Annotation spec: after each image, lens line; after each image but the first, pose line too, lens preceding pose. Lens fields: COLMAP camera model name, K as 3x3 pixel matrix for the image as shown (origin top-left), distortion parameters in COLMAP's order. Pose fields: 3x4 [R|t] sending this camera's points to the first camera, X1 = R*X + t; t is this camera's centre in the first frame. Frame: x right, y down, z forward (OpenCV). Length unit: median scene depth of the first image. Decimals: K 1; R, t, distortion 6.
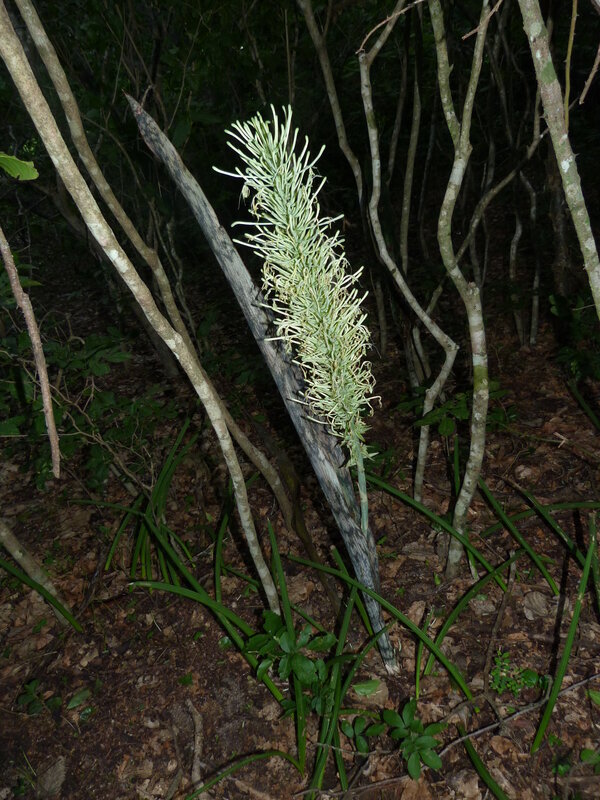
lens RADIAL K [[609.0, 0, 300.0], [0, 609.0, 400.0], [0, 0, 1]] dist [-0.039160, 0.023327]
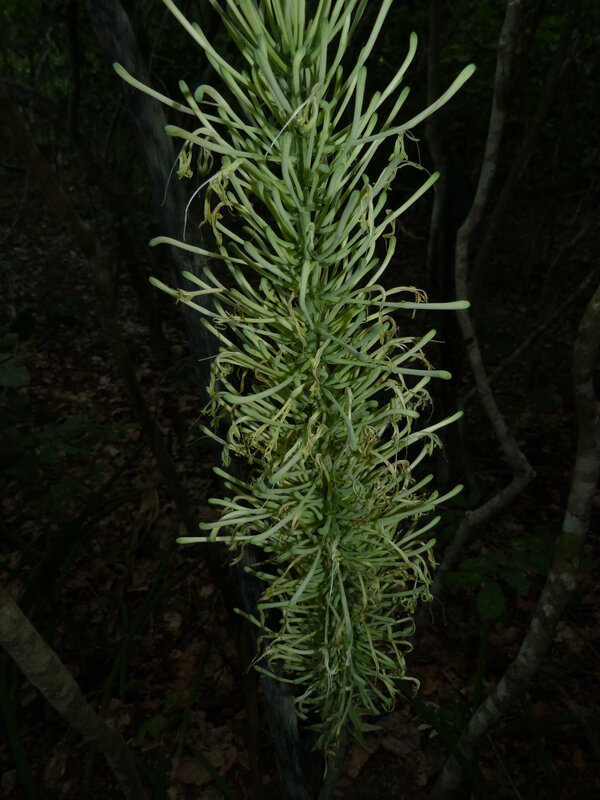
lens RADIAL K [[609.0, 0, 300.0], [0, 609.0, 400.0], [0, 0, 1]] dist [-0.039160, 0.023327]
pose [[0.970905, 0.239369, -0.006851, 0.000256], [-0.239048, 0.970501, 0.031379, -0.234299], [0.014160, -0.028829, 0.999484, 0.650423]]
